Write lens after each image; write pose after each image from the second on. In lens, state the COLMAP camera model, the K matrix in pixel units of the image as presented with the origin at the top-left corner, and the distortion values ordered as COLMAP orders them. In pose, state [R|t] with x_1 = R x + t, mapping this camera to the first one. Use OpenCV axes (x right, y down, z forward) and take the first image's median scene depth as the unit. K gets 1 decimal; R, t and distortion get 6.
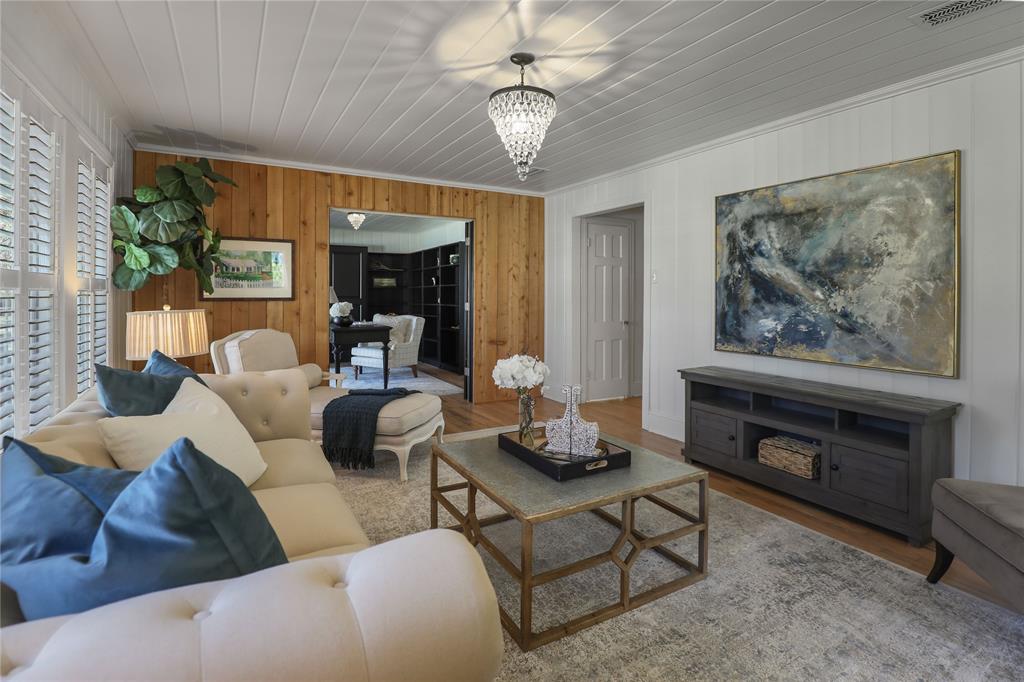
lens RADIAL K [[496.1, 0, 510.5], [0, 496.1, 297.6], [0, 0, 1]] dist [-0.028343, -0.000187]
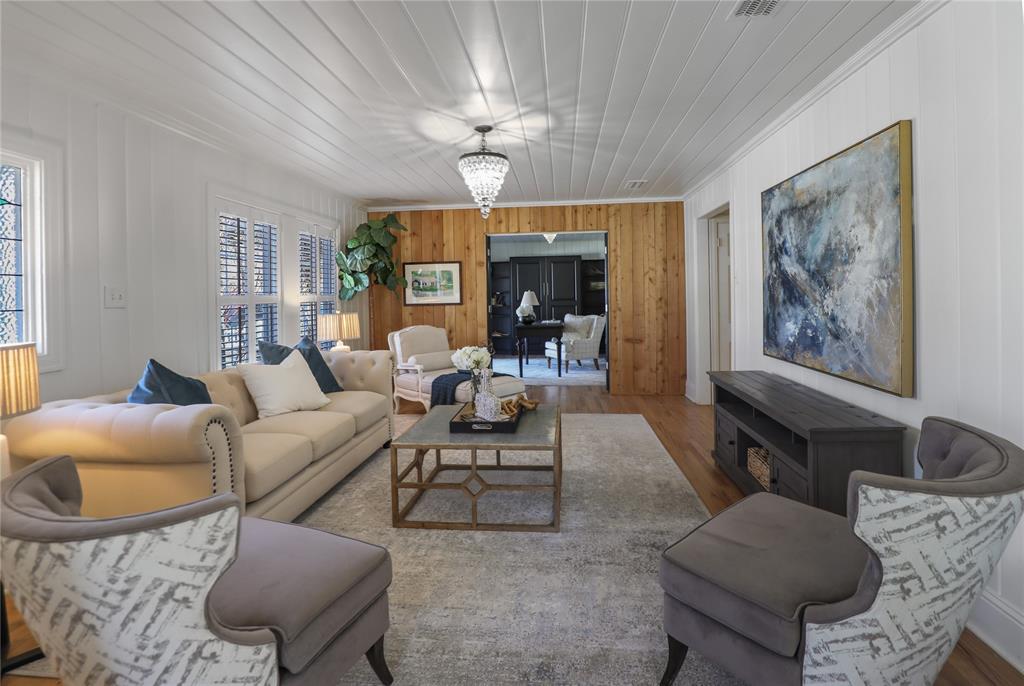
lens RADIAL K [[486.3, 0, 518.5], [0, 486.3, 295.5], [0, 0, 1]] dist [-0.024413, 0.000733]
pose [[0.820593, -0.019632, -0.571176, 0.577767], [0.018596, 0.999798, -0.007648, -0.008473], [0.571211, -0.004345, 0.820792, -0.030156]]
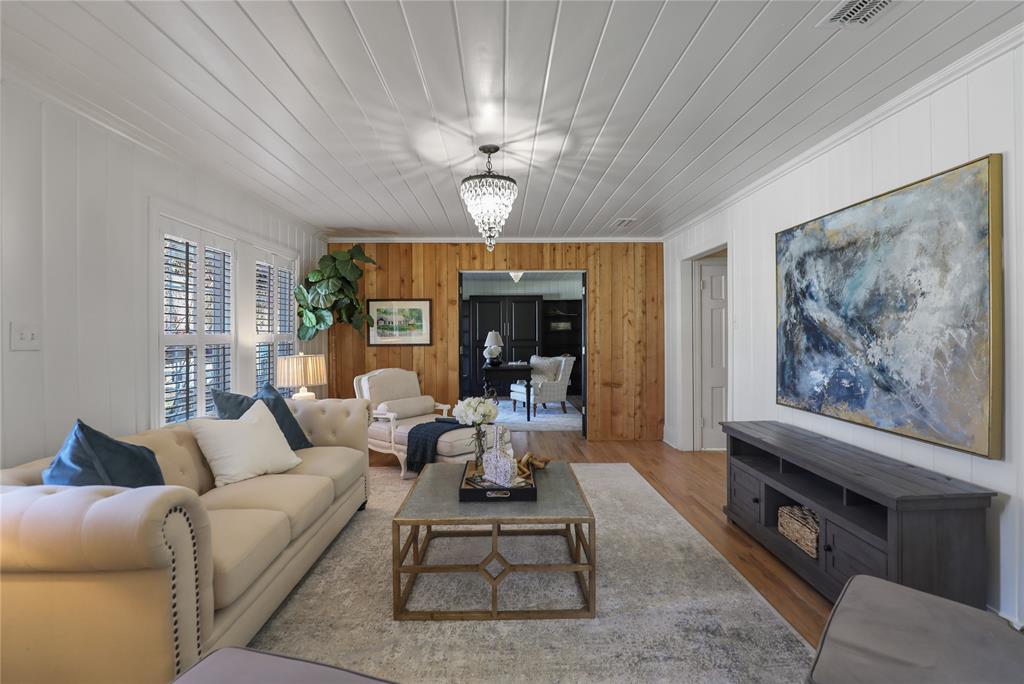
lens RADIAL K [[478.7, 0, 512.5], [0, 478.7, 332.5], [0, 0, 1]] dist [-0.024531, 0.001122]
pose [[0.879865, -0.010928, -0.475098, 0.416176], [0.007077, 0.999926, -0.009893, -0.018479], [0.475171, 0.005342, 0.879877, 0.007308]]
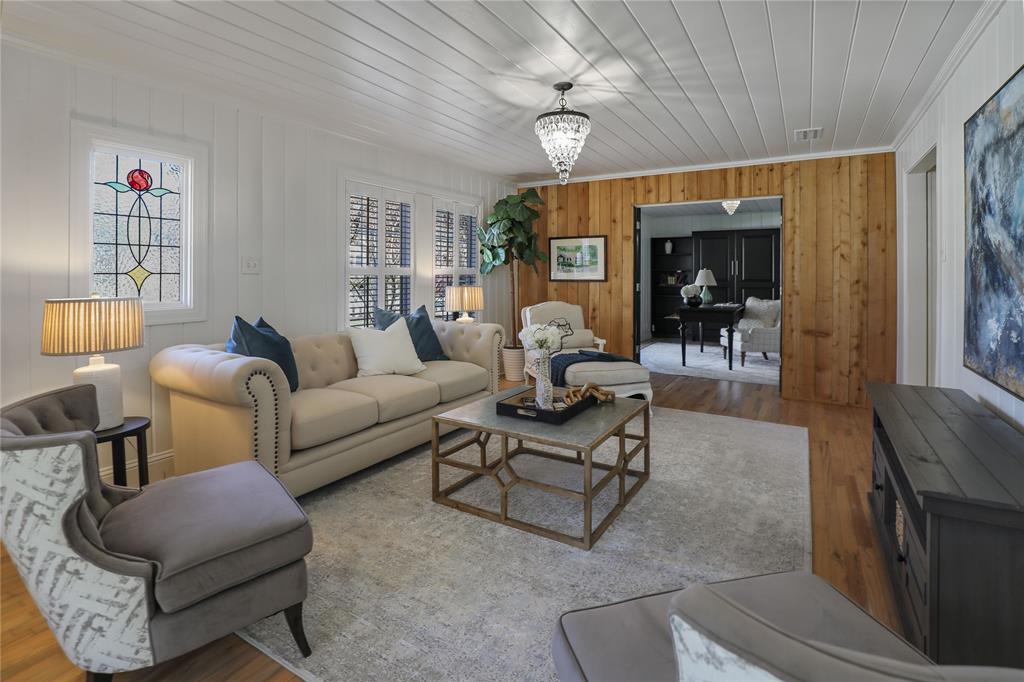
lens RADIAL K [[489.4, 0, 512.3], [0, 489.4, 273.5], [0, 0, 1]] dist [-0.023854, 0.000646]
pose [[0.487783, -0.006088, -0.872944, 0.690399], [-0.007311, 0.999912, -0.011059, -0.000308], [0.872934, 0.011777, 0.487695, 0.198761]]
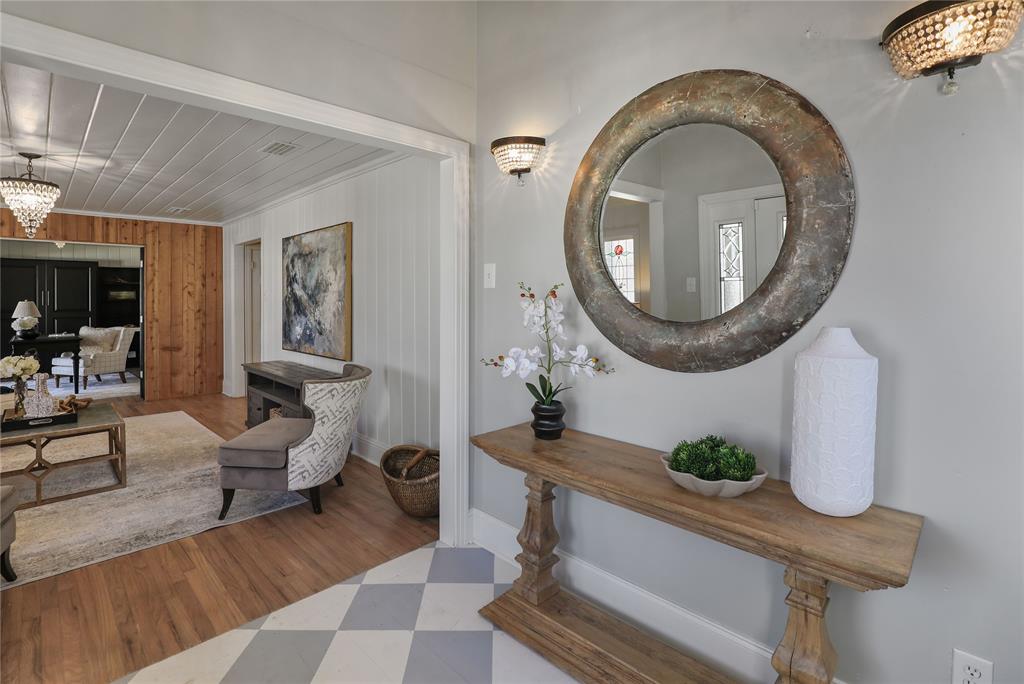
lens RADIAL K [[489.8, 0, 510.9], [0, 489.8, 299.2], [0, 0, 1]] dist [-0.041423, 0.010779]
pose [[0.963753, -0.010321, 0.266597, 0.692317], [0.012128, 0.999913, -0.005131, -0.019577], [-0.266521, 0.008179, 0.963794, -0.503739]]
